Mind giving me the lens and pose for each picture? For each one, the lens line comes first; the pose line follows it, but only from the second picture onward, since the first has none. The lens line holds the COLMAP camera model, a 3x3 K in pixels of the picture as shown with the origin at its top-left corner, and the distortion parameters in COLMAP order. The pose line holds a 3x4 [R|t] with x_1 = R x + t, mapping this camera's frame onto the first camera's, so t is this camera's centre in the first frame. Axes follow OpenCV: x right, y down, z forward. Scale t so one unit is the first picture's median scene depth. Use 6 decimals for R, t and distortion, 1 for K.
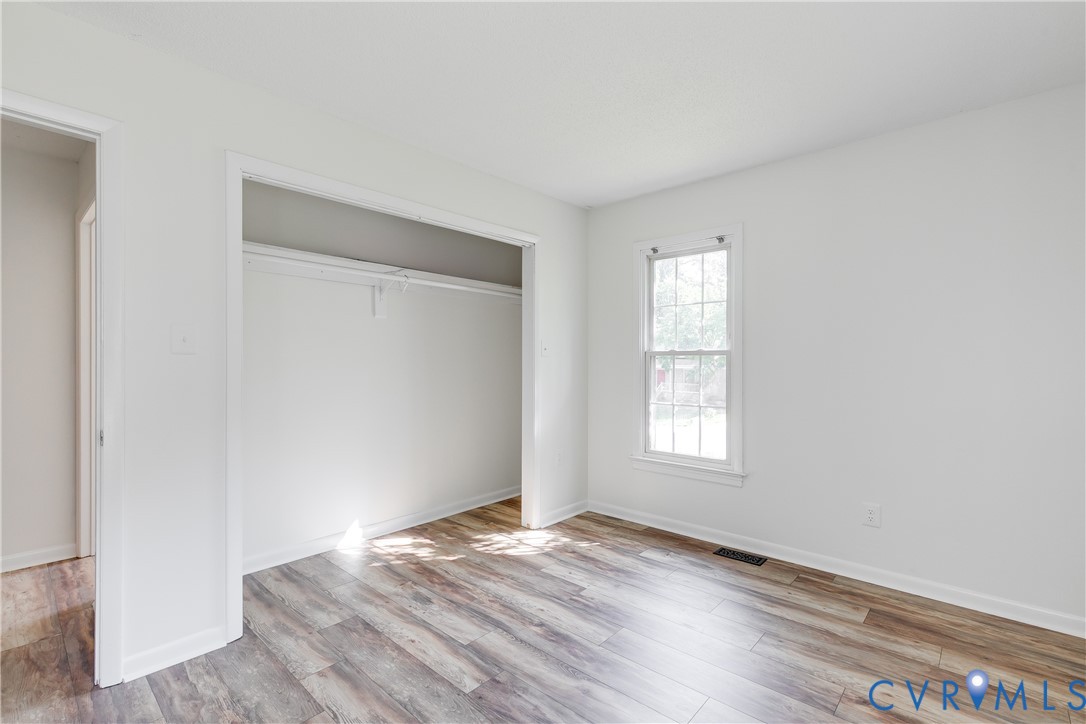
lens RADIAL K [[493.2, 0, 562.9], [0, 493.2, 362.5], [0, 0, 1]] dist [0.014348, -0.003544]
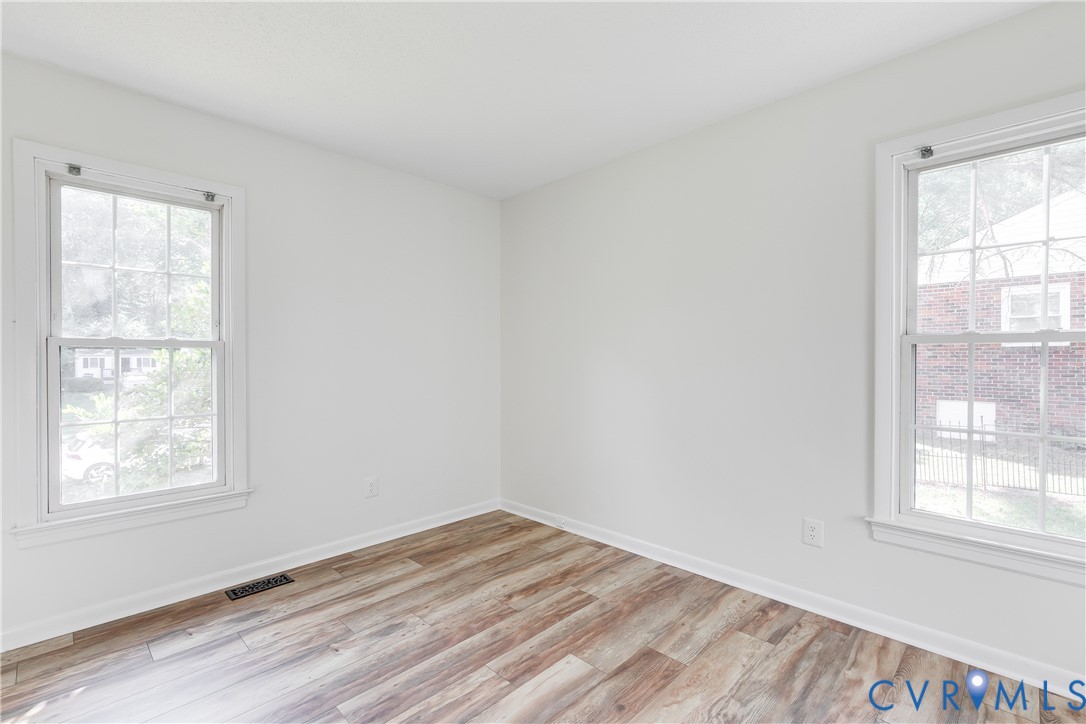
lens RADIAL K [[493.2, 0, 539.4], [0, 493.2, 357.6], [0, 0, 1]] dist [0.014348, -0.003544]
pose [[0.062148, -0.005515, 0.998052, -0.518663], [-0.003422, 0.999978, 0.005739, -0.006140], [-0.998061, -0.003772, 0.062128, 0.537974]]
